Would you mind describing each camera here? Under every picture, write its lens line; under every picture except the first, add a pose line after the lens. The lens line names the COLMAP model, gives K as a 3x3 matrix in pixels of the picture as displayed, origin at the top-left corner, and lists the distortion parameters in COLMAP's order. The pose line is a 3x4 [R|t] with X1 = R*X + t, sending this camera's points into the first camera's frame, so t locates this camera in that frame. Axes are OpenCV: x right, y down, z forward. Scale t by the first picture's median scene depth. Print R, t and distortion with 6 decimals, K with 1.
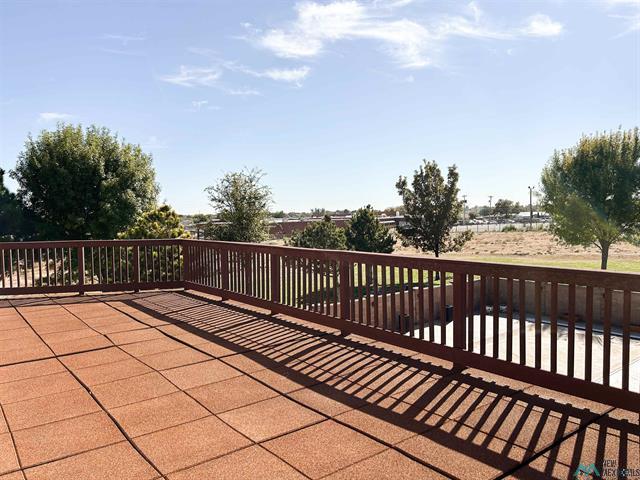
lens RADIAL K [[479.0, 0, 320.0], [0, 479.0, 240.0], [0, 0, 1]] dist [0.037789, -0.004616]
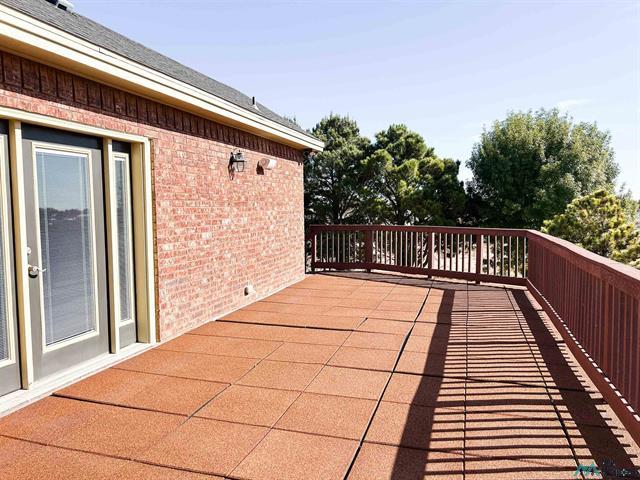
lens RADIAL K [[479.0, 0, 320.0], [0, 479.0, 240.0], [0, 0, 1]] dist [0.037789, -0.004616]
pose [[0.577989, 0.073024, -0.812771, 0.086183], [-0.049366, 0.997293, 0.054497, -0.005993], [0.814550, 0.008624, 0.580029, 0.089967]]
